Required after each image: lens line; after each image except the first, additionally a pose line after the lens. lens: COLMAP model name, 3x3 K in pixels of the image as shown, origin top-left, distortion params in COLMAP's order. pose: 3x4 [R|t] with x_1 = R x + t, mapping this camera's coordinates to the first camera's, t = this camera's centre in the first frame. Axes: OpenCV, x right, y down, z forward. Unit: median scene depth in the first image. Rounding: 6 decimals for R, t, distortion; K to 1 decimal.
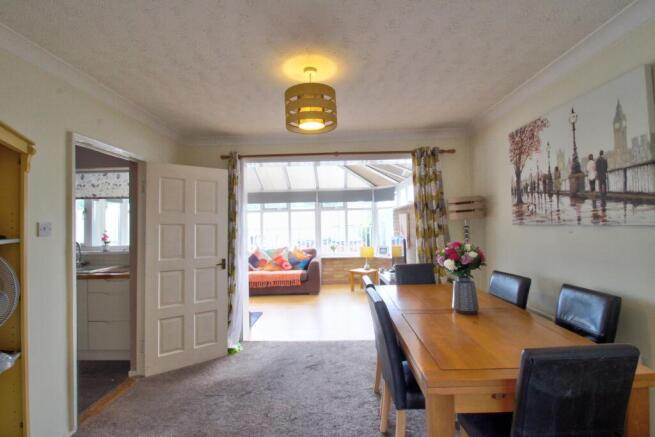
lens RADIAL K [[305.8, 0, 327.0], [0, 305.8, 215.0], [0, 0, 1]] dist [0.001406, -0.013440]
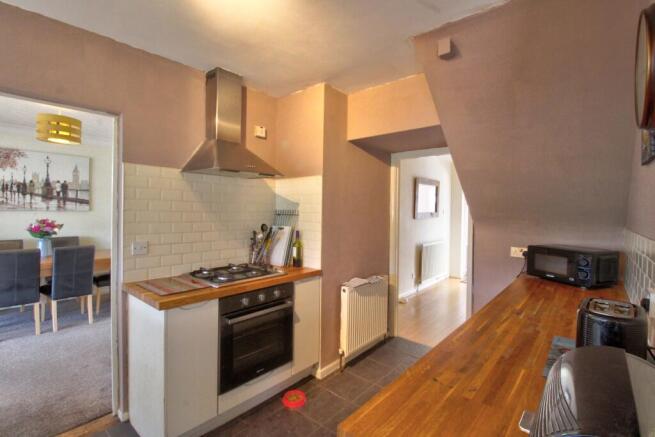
lens RADIAL K [[305.8, 0, 327.0], [0, 305.8, 215.0], [0, 0, 1]] dist [0.001406, -0.013440]
pose [[-0.769054, 0.002316, 0.639179, -1.515975], [-0.017794, 0.999528, -0.025032, 0.060559], [-0.638936, -0.030624, -0.768650, 0.996821]]
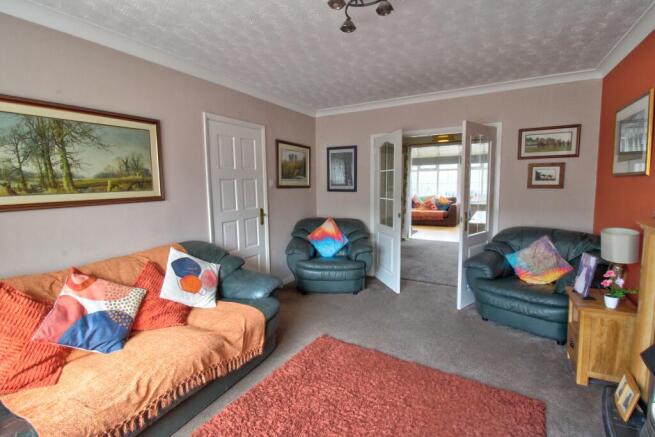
lens RADIAL K [[305.8, 0, 327.0], [0, 305.8, 215.0], [0, 0, 1]] dist [0.001406, -0.013440]
pose [[0.885613, 0.054587, -0.461204, 0.224669], [0.013813, 0.989533, 0.143643, -0.050376], [0.464218, -0.133583, 0.875590, -1.312401]]
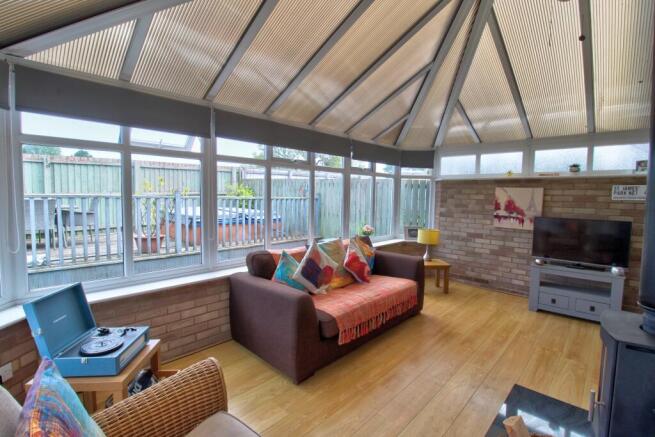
lens RADIAL K [[305.8, 0, 327.0], [0, 305.8, 215.0], [0, 0, 1]] dist [0.001406, -0.013440]
pose [[0.666716, -0.012951, 0.745199, -1.313524], [-0.057345, 0.995994, 0.068616, 0.079184], [-0.743103, -0.088481, 0.663302, 1.633743]]
